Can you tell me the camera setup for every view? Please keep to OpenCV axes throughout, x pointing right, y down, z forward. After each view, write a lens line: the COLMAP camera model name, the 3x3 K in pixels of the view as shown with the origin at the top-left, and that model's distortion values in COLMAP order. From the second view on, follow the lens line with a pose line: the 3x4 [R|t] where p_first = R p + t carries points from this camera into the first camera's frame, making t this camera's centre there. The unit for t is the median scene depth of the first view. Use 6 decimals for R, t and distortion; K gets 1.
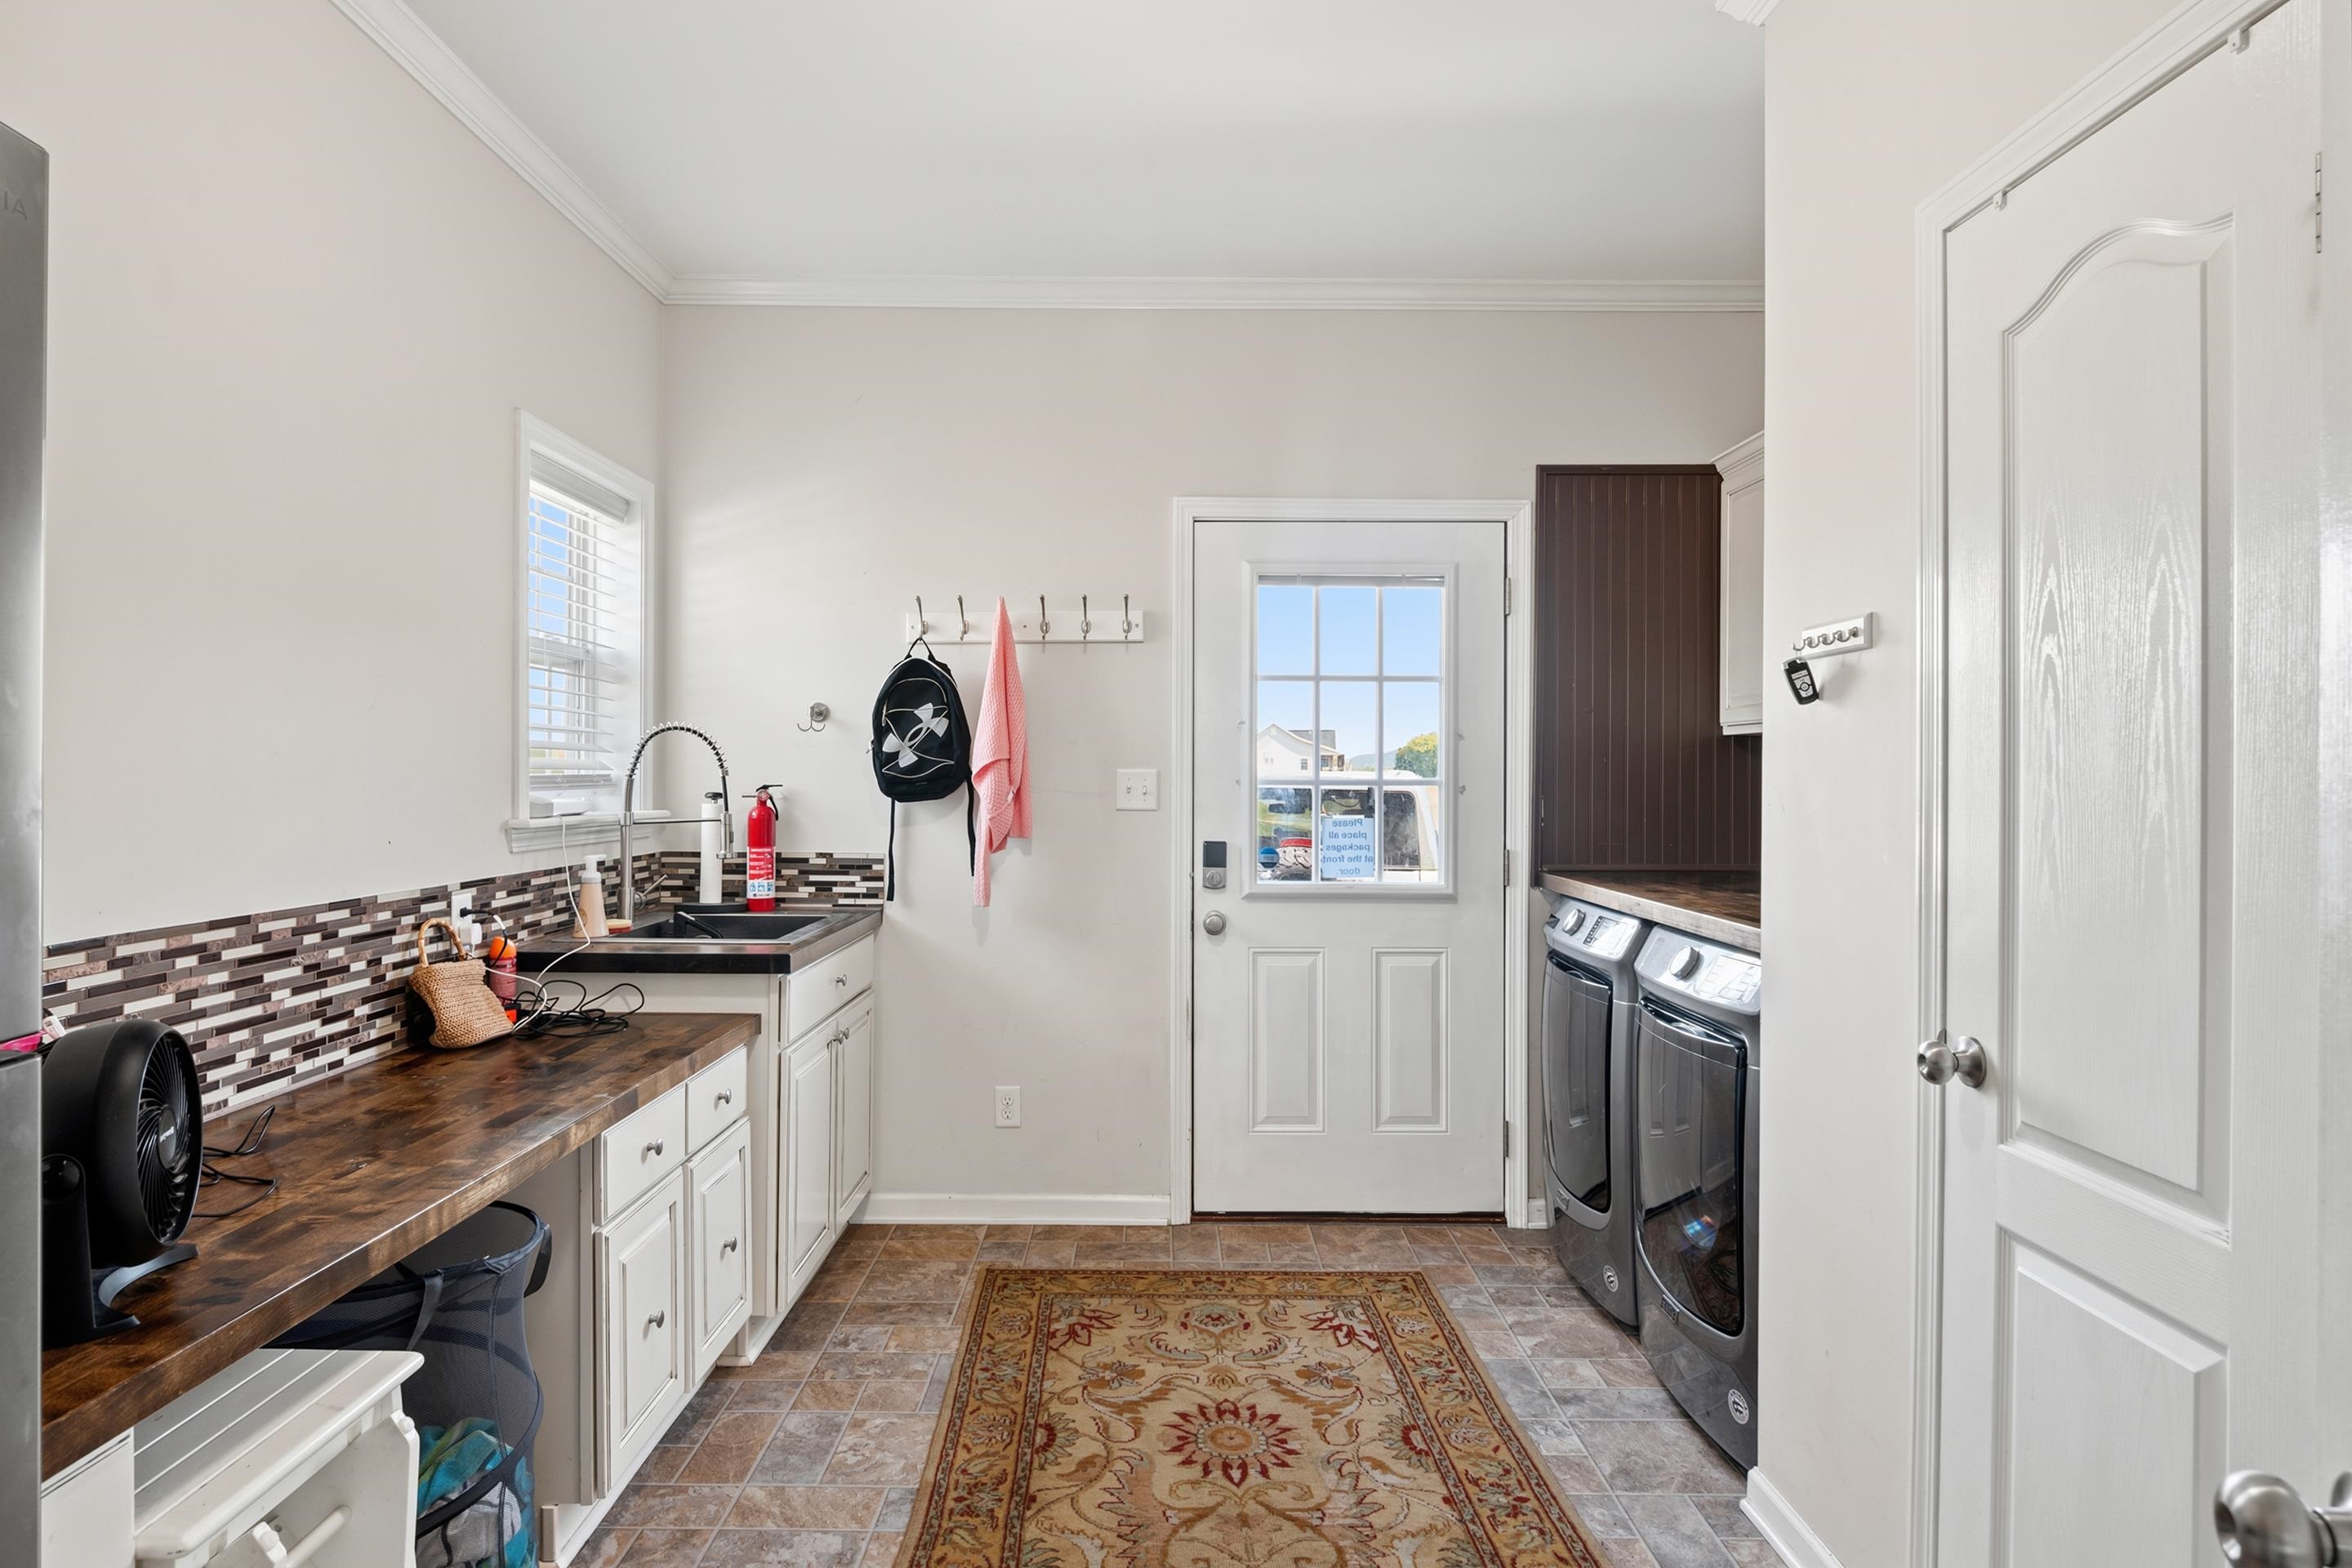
lens RADIAL K [[1336.8, 0, 1174.6], [0, 1336.8, 774.0], [0, 0, 1]] dist [-0.001270, -0.000039]
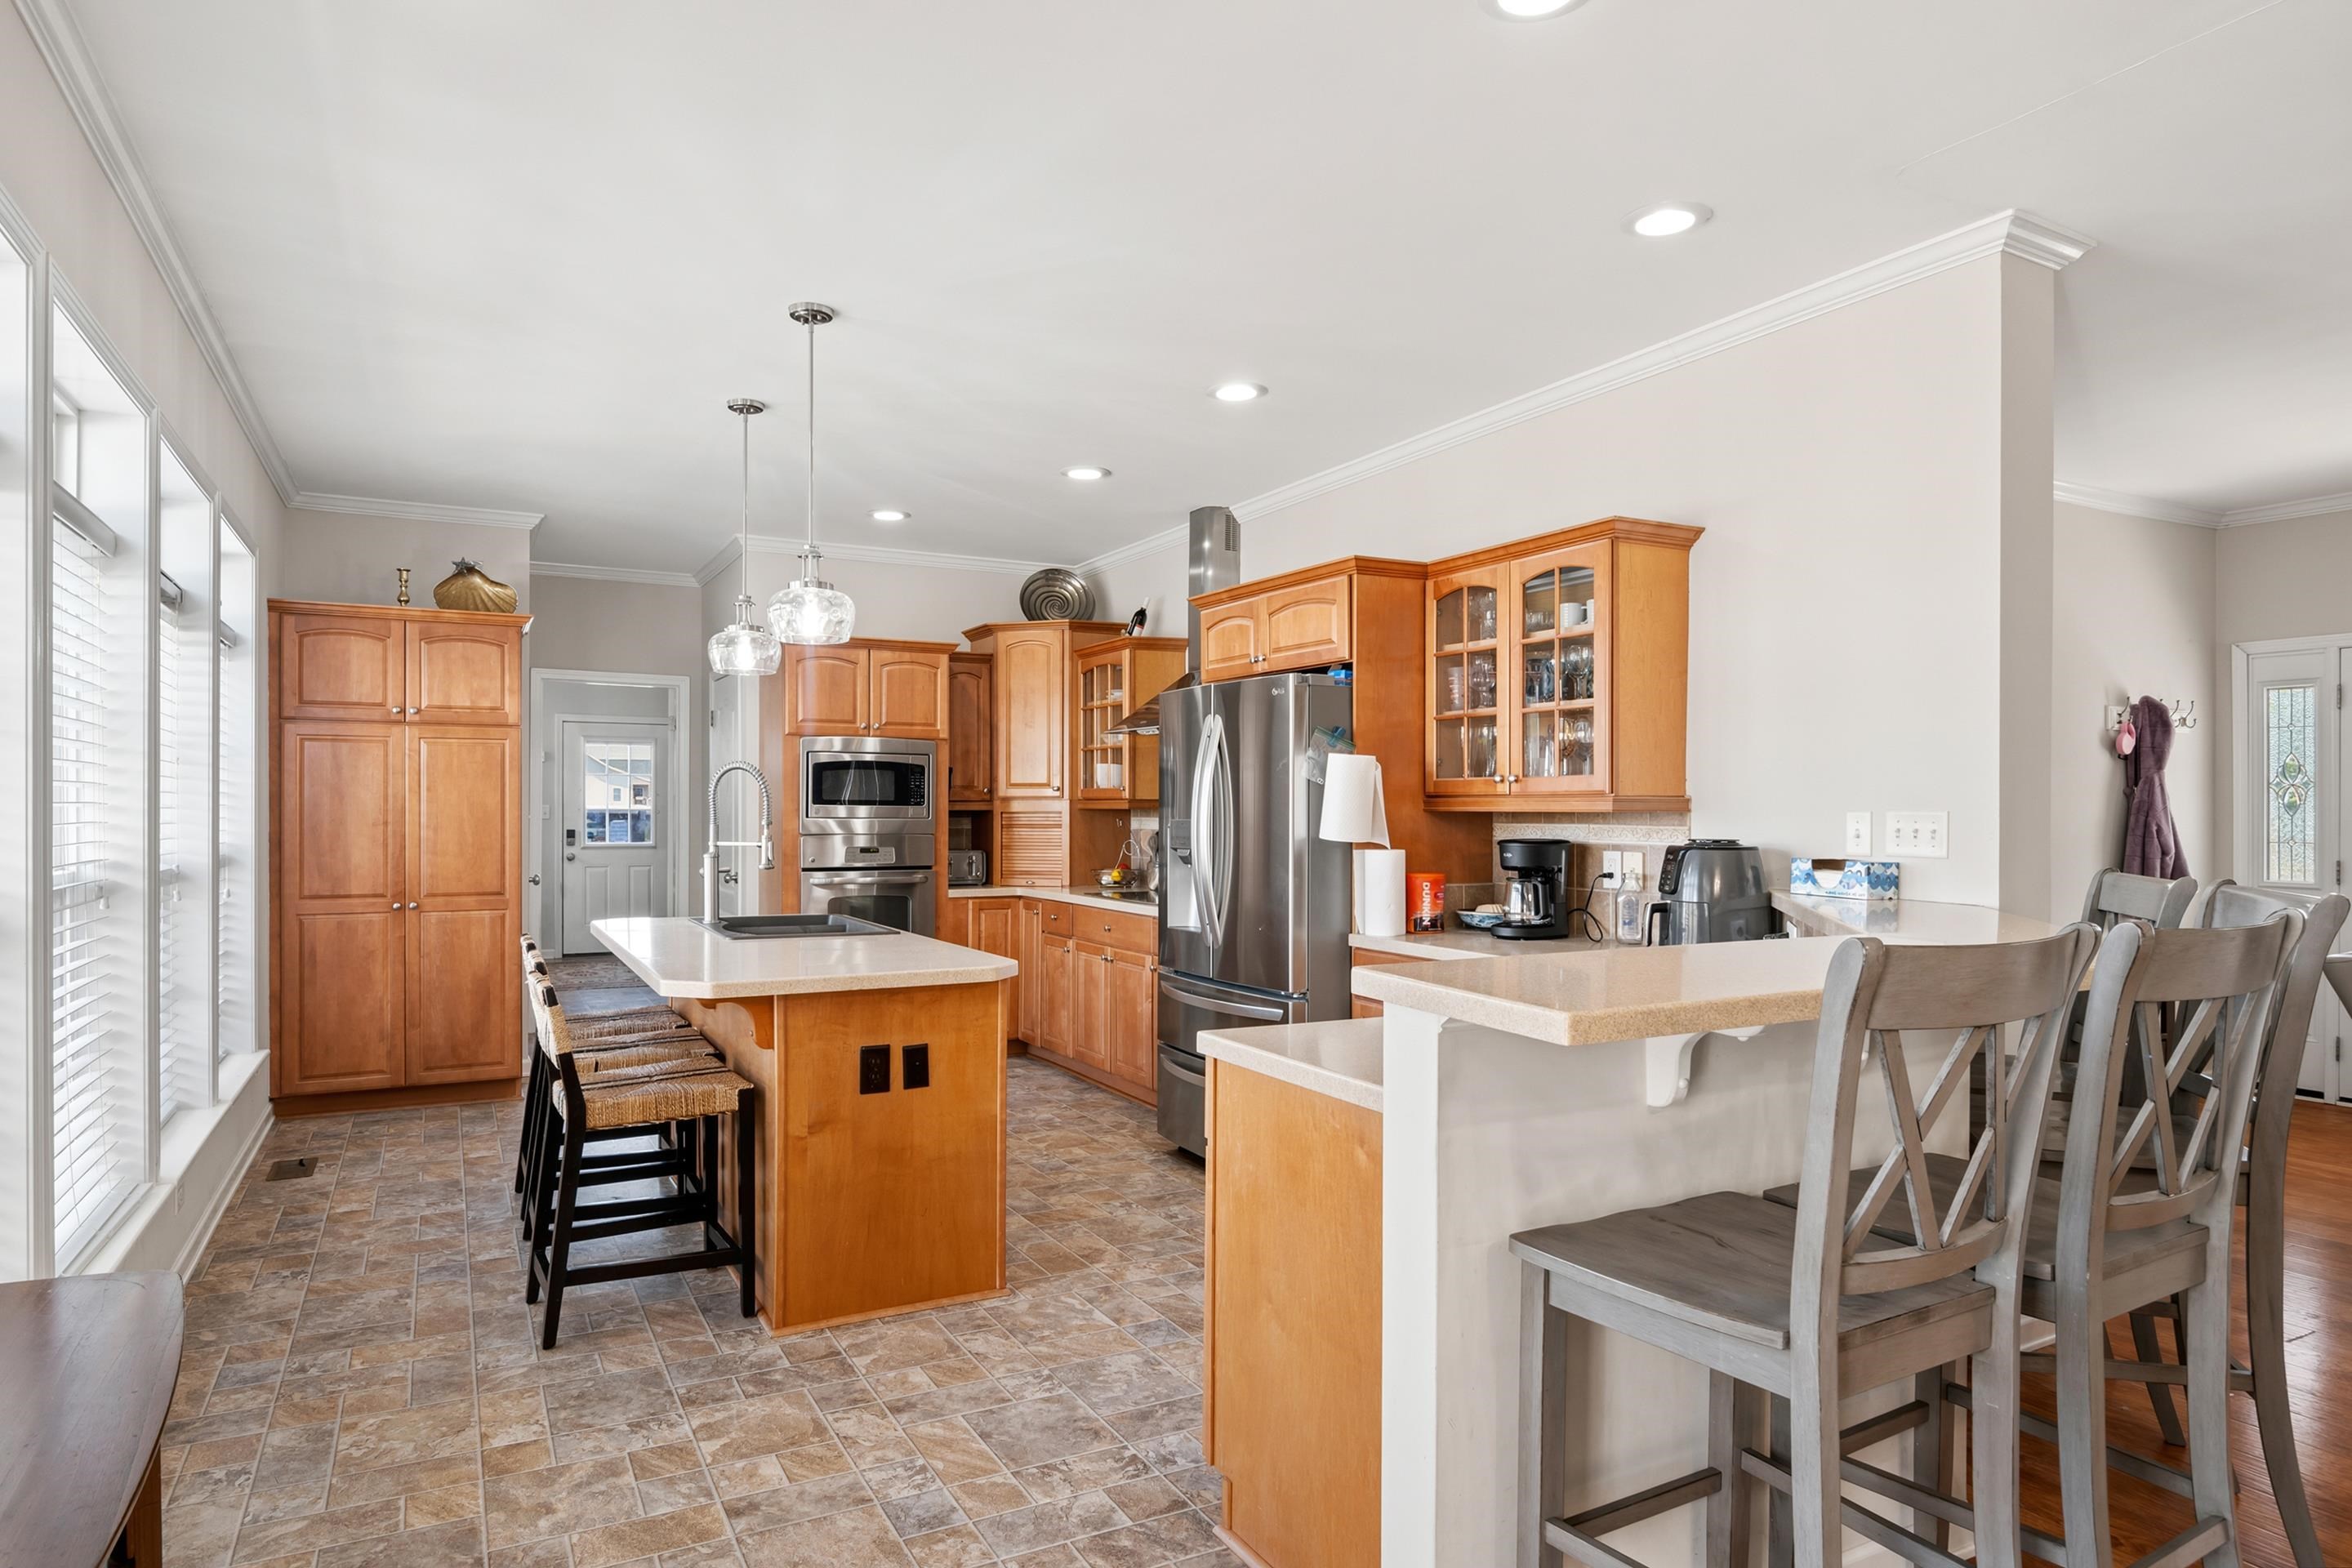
lens RADIAL K [[1344.6, 0, 1155.8], [0, 1344.6, 809.2], [0, 0, 1]] dist [-0.004385, -0.006514]
pose [[0.889471, -0.004251, 0.456972, -0.179961], [0.000512, 0.999965, 0.008305, -0.020212], [-0.456991, -0.007153, 0.889442, -2.300206]]
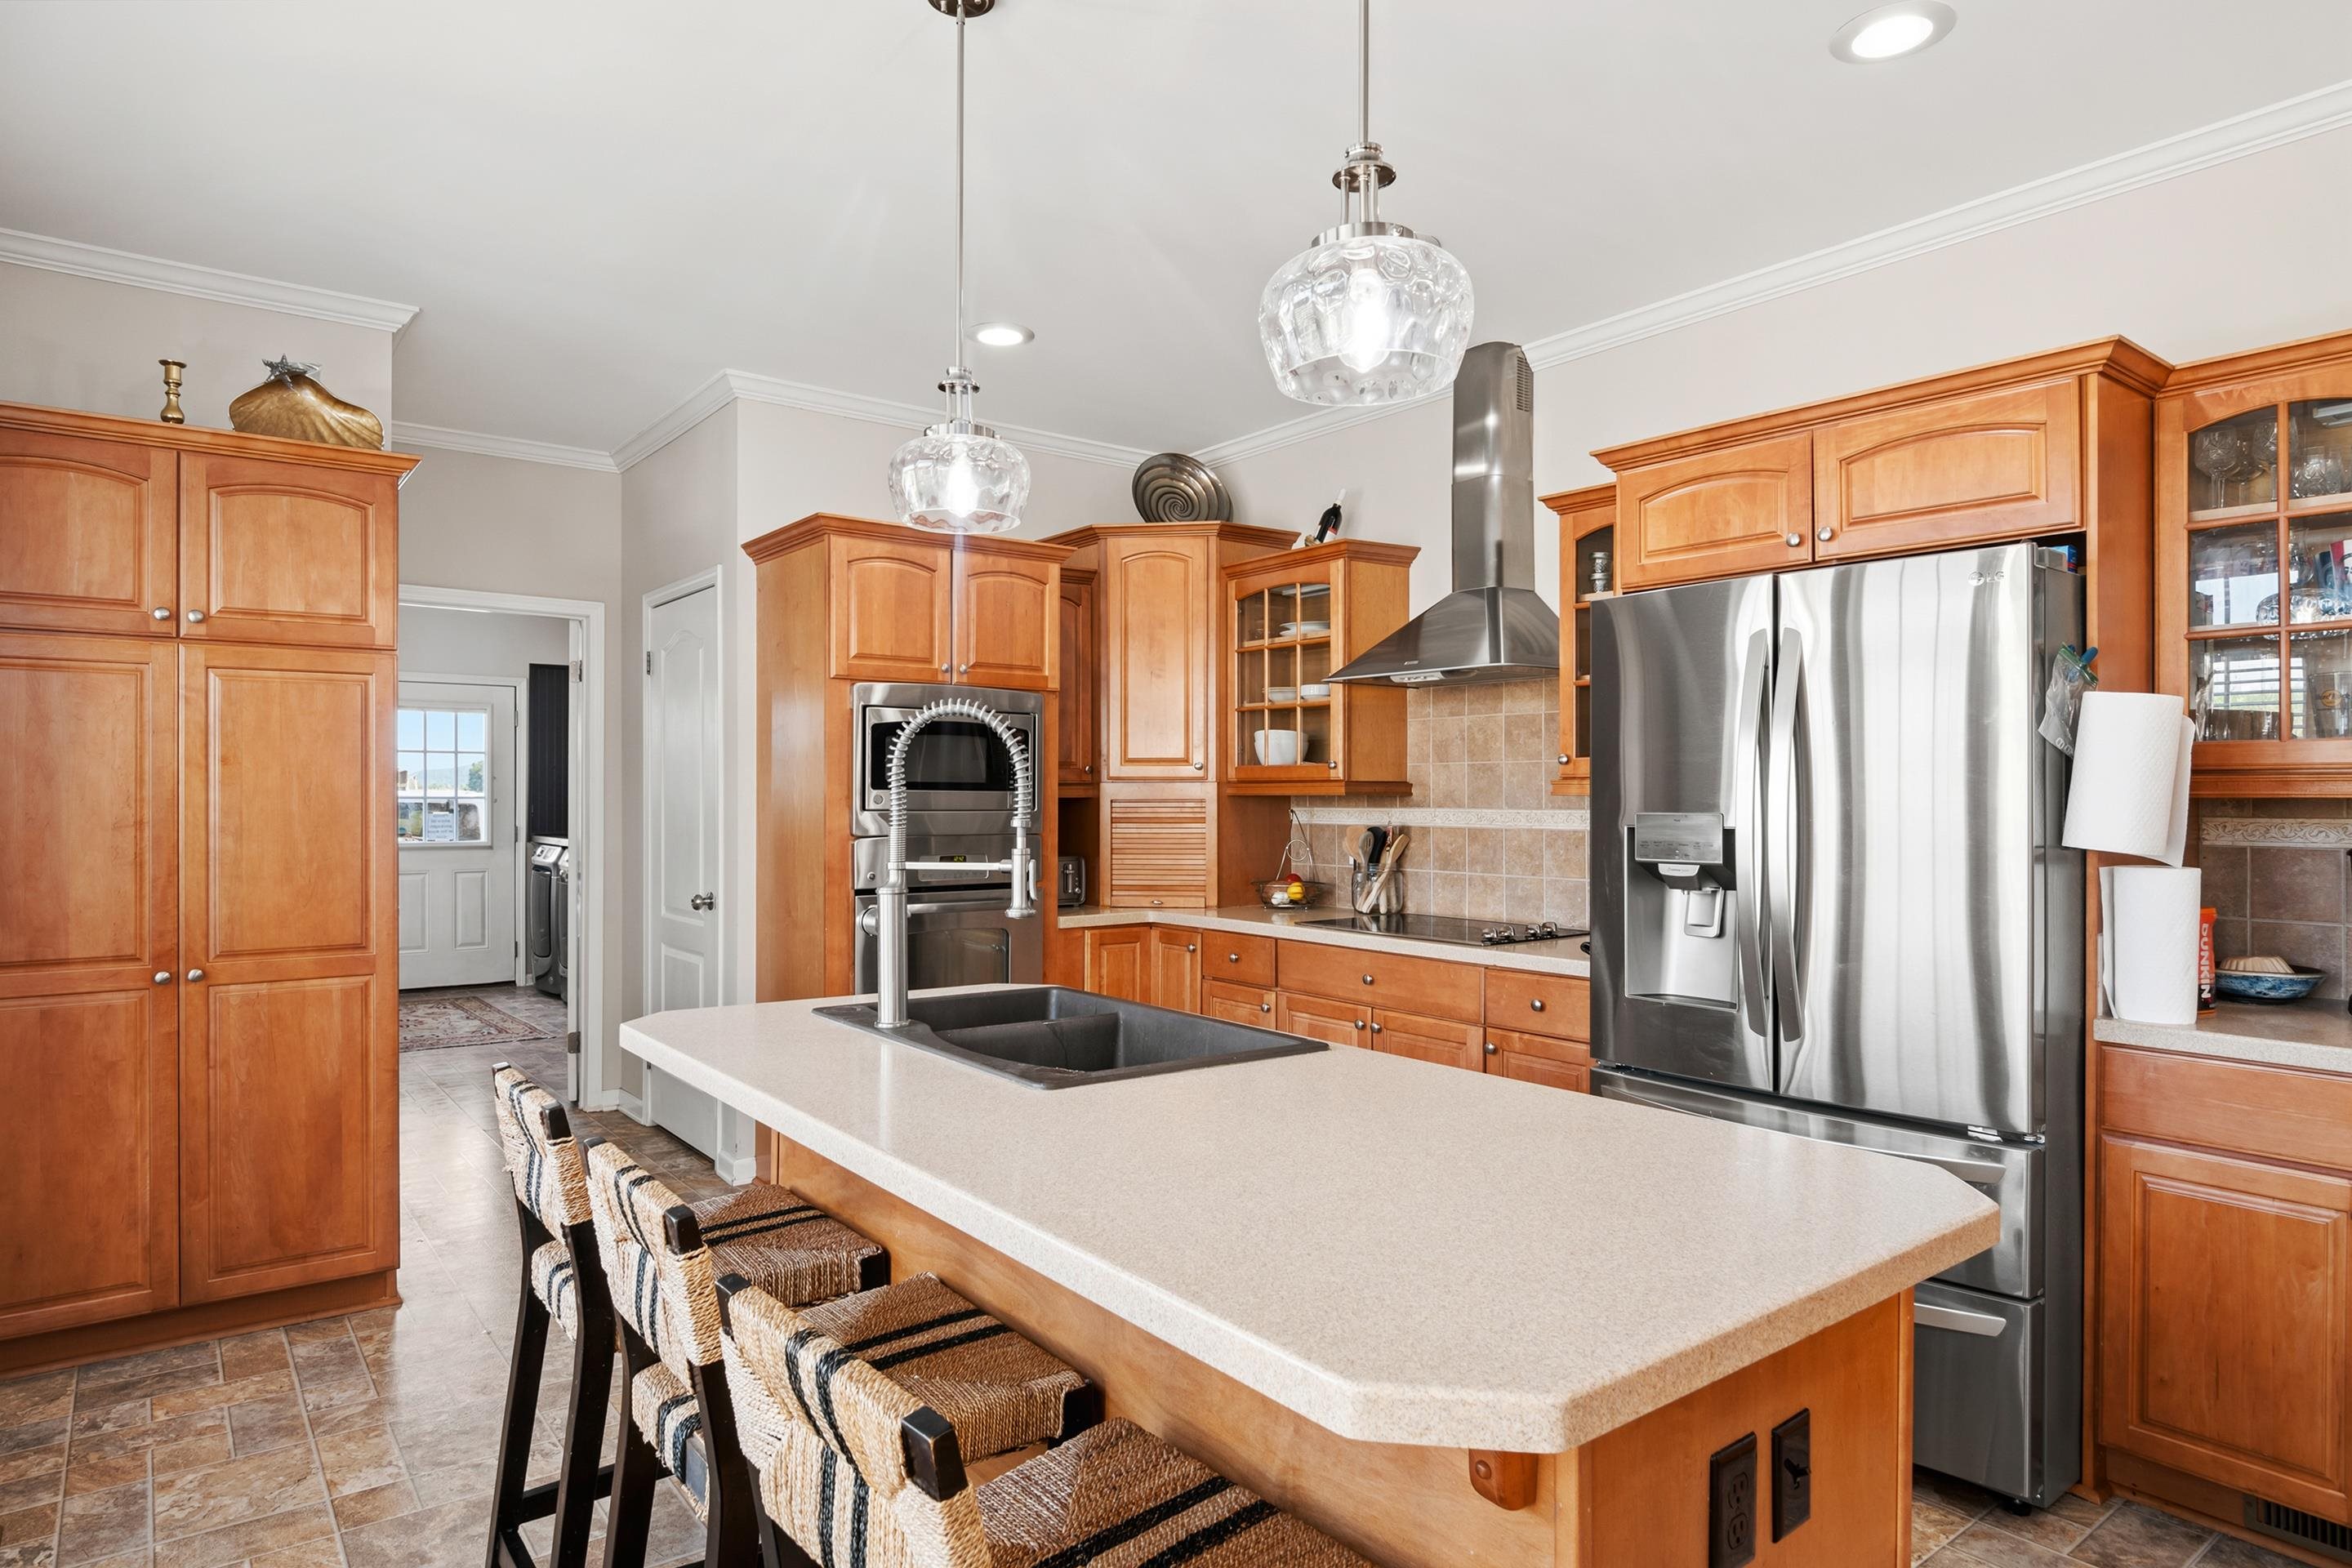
lens RADIAL K [[1344.6, 0, 1160.6], [0, 1344.6, 794.7], [0, 0, 1]] dist [-0.004385, -0.006514]
pose [[0.804704, -0.004766, 0.593657, -0.243237], [0.000537, 0.999973, 0.007300, -0.015589], [-0.593676, -0.005556, 0.804685, -1.593096]]
